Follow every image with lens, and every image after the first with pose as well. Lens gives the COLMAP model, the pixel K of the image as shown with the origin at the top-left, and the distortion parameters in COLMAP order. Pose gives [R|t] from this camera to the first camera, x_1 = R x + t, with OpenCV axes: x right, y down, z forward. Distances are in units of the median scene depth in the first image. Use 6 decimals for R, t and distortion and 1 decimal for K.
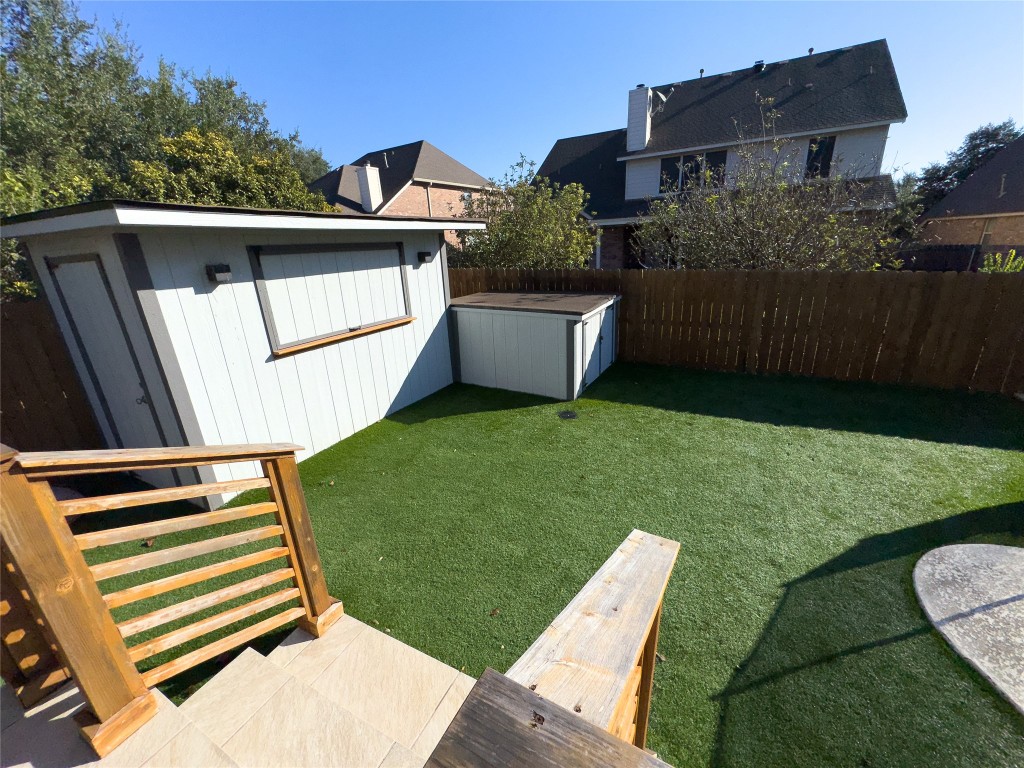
lens RADIAL K [[412.7, 0, 515.4], [0, 412.7, 384.4], [0, 0, 1]] dist [-0.013585, 0.004555]
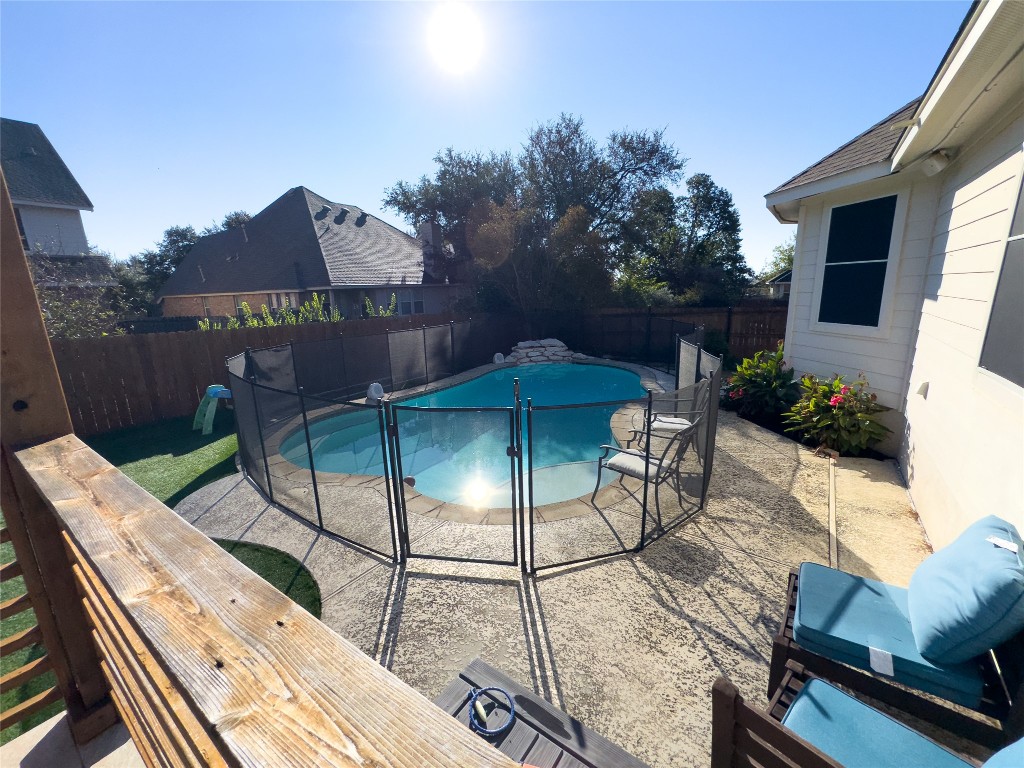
lens RADIAL K [[412.7, 0, 515.2], [0, 412.7, 387.8], [0, 0, 1]] dist [-0.013585, 0.004555]
pose [[0.142372, -0.185299, 0.972314, -0.037721], [0.338769, 0.932117, 0.128034, 0.039113], [-0.930035, 0.311162, 0.195481, -0.104147]]
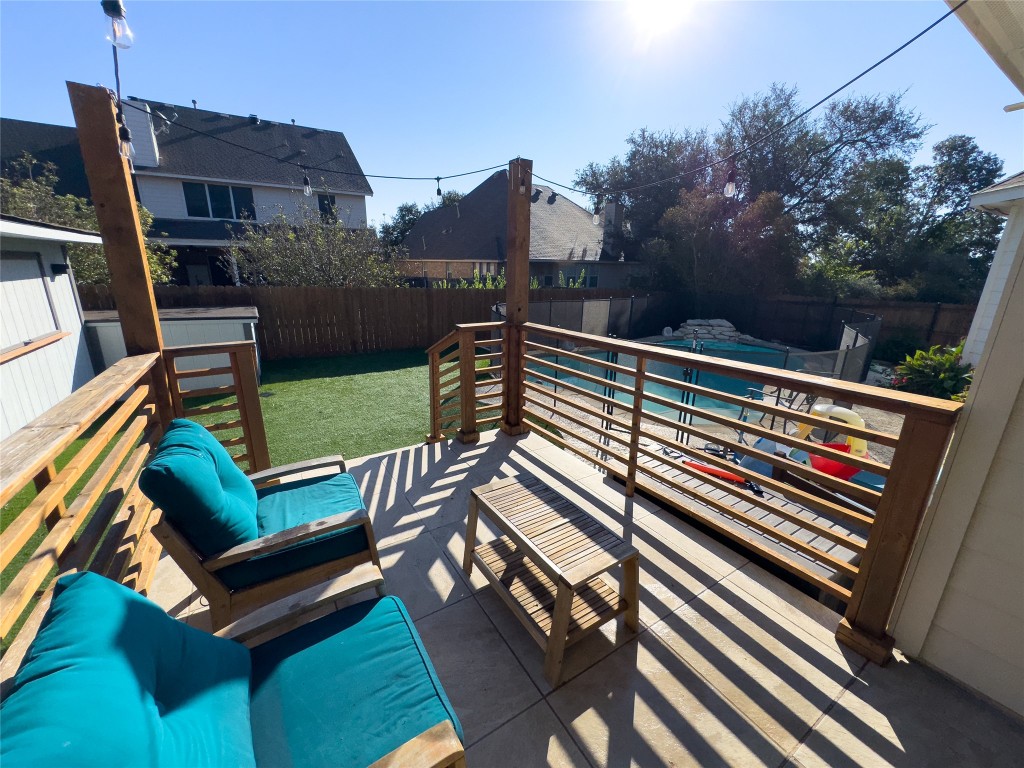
lens RADIAL K [[412.7, 0, 509.5], [0, 412.7, 389.6], [0, 0, 1]] dist [-0.013585, 0.004555]
pose [[0.502448, -0.195028, 0.842324, -0.187226], [0.236421, 0.968089, 0.083121, 0.043099], [-0.831656, 0.157379, 0.532523, -0.109334]]
